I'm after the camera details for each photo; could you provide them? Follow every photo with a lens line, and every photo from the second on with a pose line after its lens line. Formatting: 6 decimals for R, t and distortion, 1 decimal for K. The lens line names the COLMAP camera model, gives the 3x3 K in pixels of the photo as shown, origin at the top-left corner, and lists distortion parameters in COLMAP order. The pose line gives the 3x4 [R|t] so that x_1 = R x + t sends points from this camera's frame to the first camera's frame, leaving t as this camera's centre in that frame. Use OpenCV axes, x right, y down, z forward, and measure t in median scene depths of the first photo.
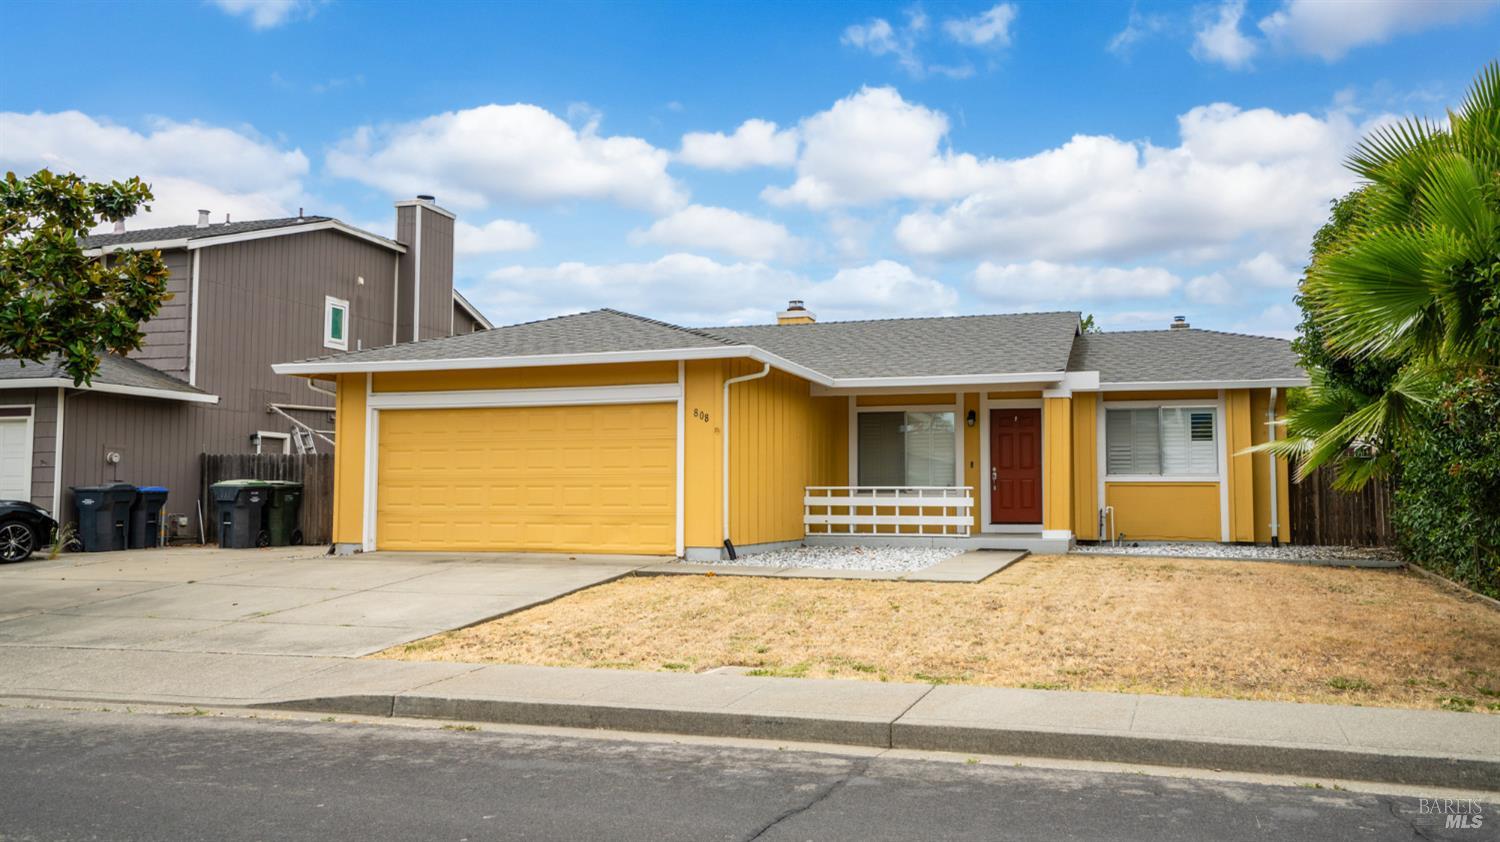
lens RADIAL K [[1242.4, 0, 750.0], [0, 1242.4, 421.0], [0, 0, 1]] dist [0.006691, 0.086121]
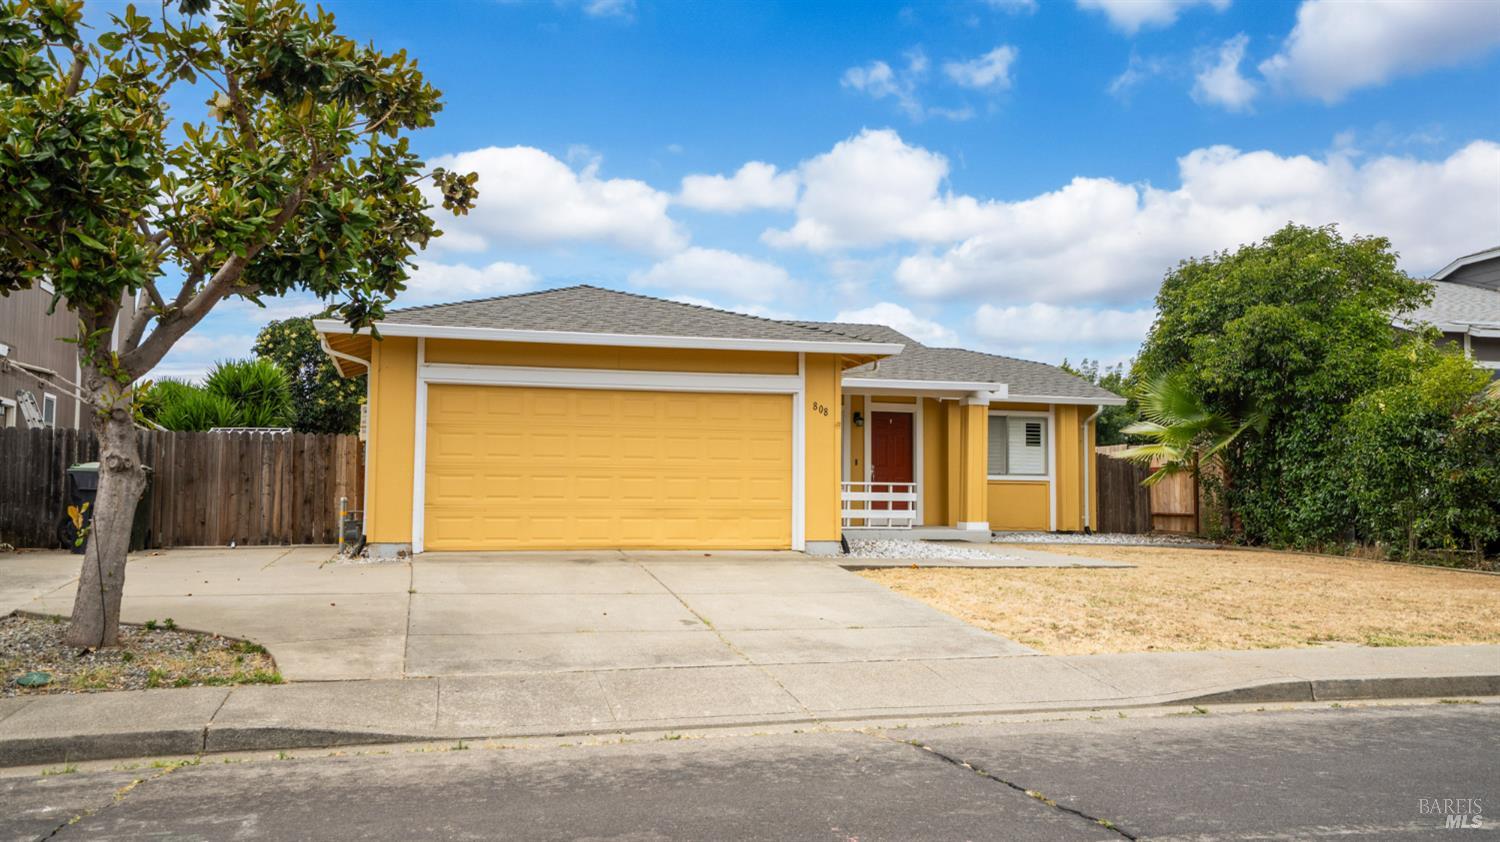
lens RADIAL K [[1253.9, 0, 750.0], [0, 1253.9, 421.0], [0, 0, 1]] dist [0.006691, 0.088431]
pose [[0.831586, 0.039020, 0.554024, -0.536065], [-0.041643, 0.999102, -0.007860, 0.012808], [-0.553833, -0.016535, 0.832463, 0.160756]]
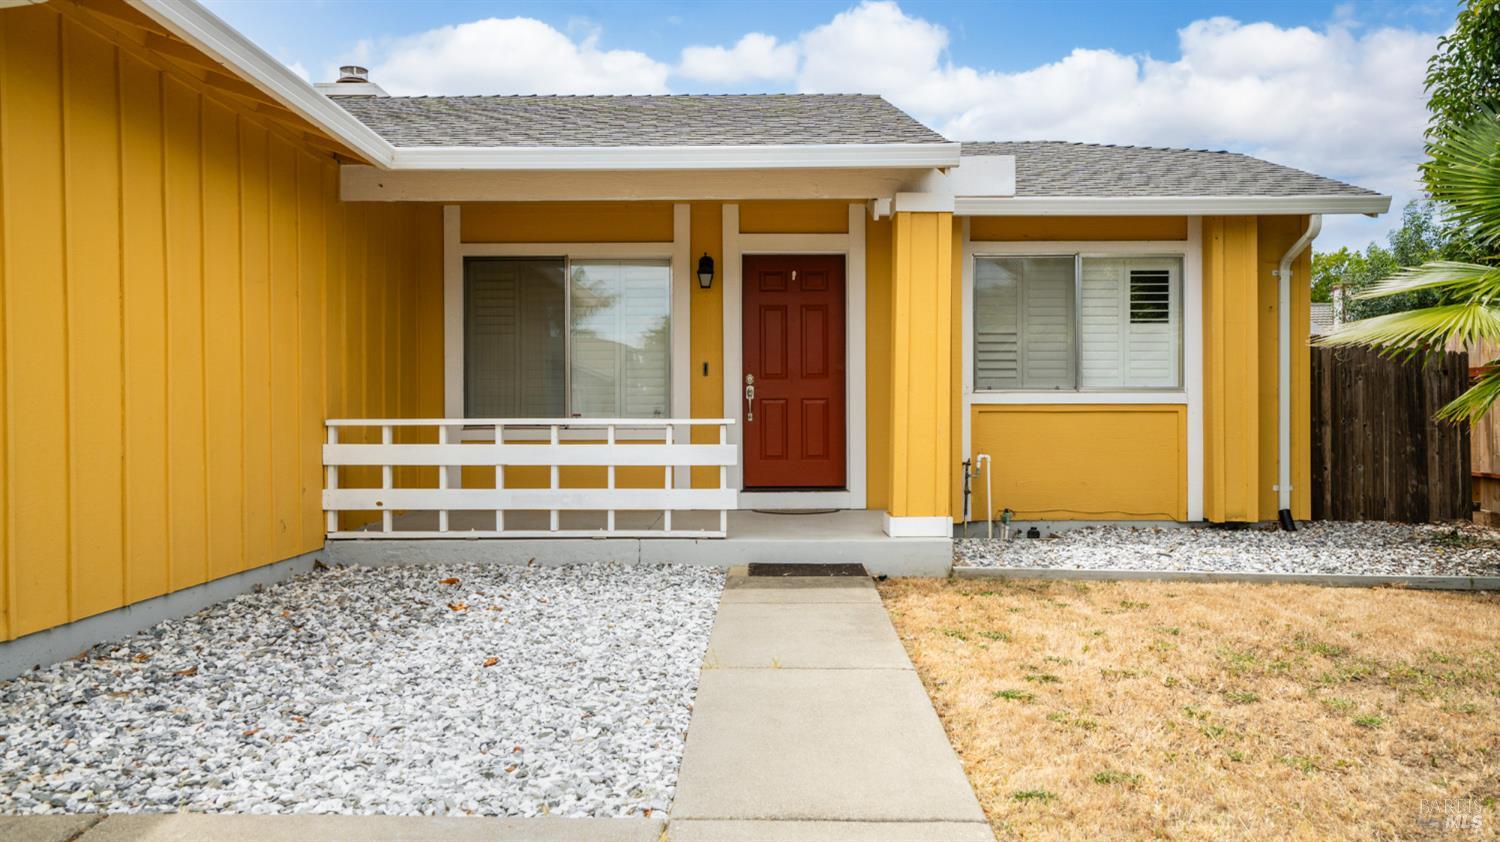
lens RADIAL K [[1195.8, 0, 750.0], [0, 1195.8, 421.0], [0, 0, 1]] dist [-0.002507, 0.072924]
pose [[0.955057, -0.007291, 0.296333, 0.061562], [-0.013663, 0.997552, 0.068579, 0.024784], [-0.296107, -0.069545, 0.952619, 0.592090]]
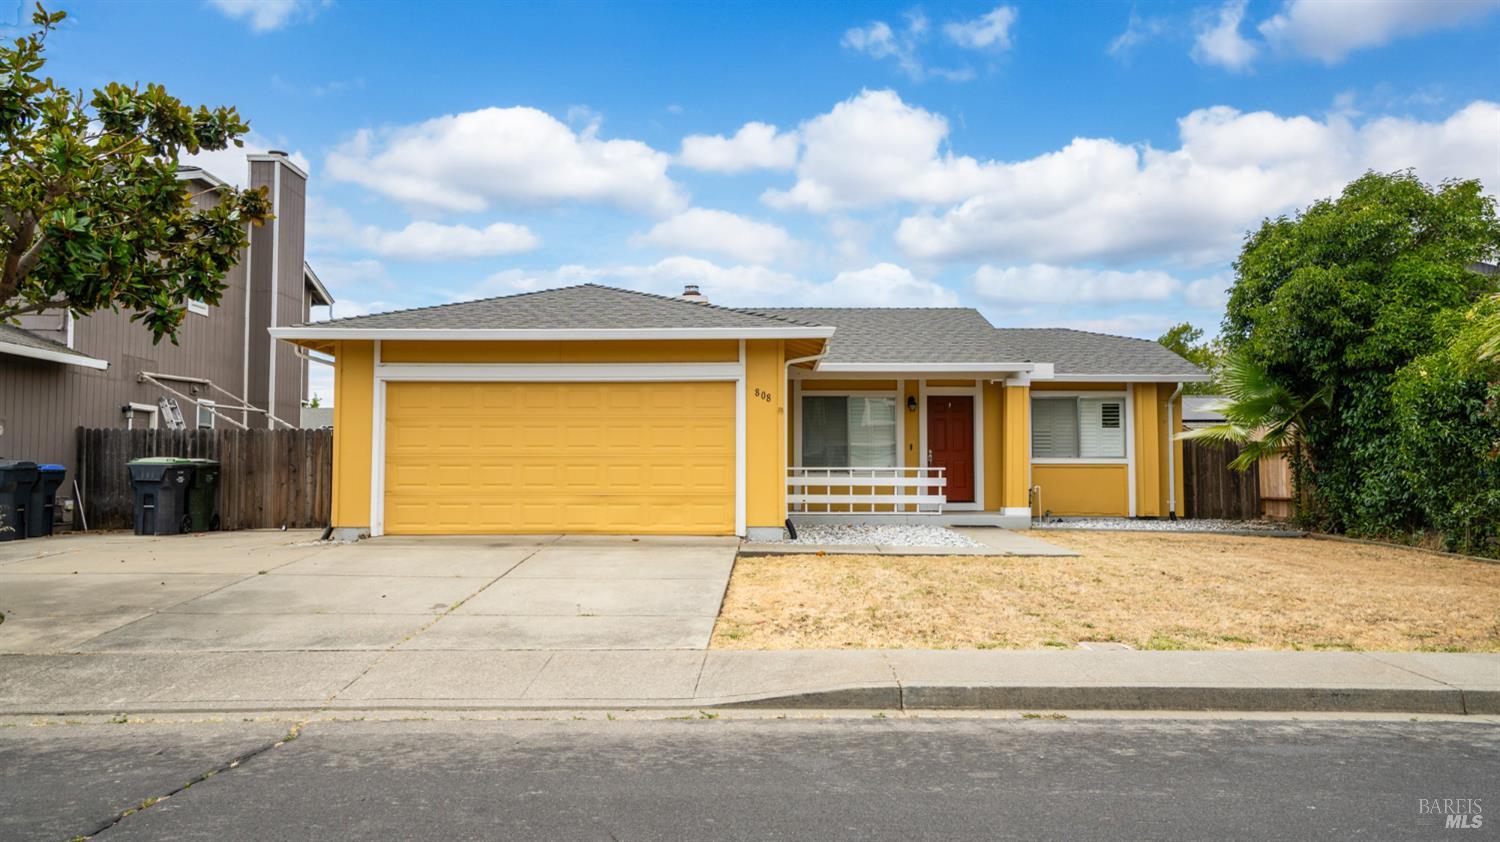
lens RADIAL K [[1176.5, 0, 750.0], [0, 1176.5, 421.0], [0, 0, 1]] dist [-0.001426, 0.074937]
pose [[0.953036, 0.015415, 0.302463, -0.279164], [-0.018957, 0.999782, 0.008777, 0.006759], [-0.302262, -0.014098, 0.953121, 0.083188]]
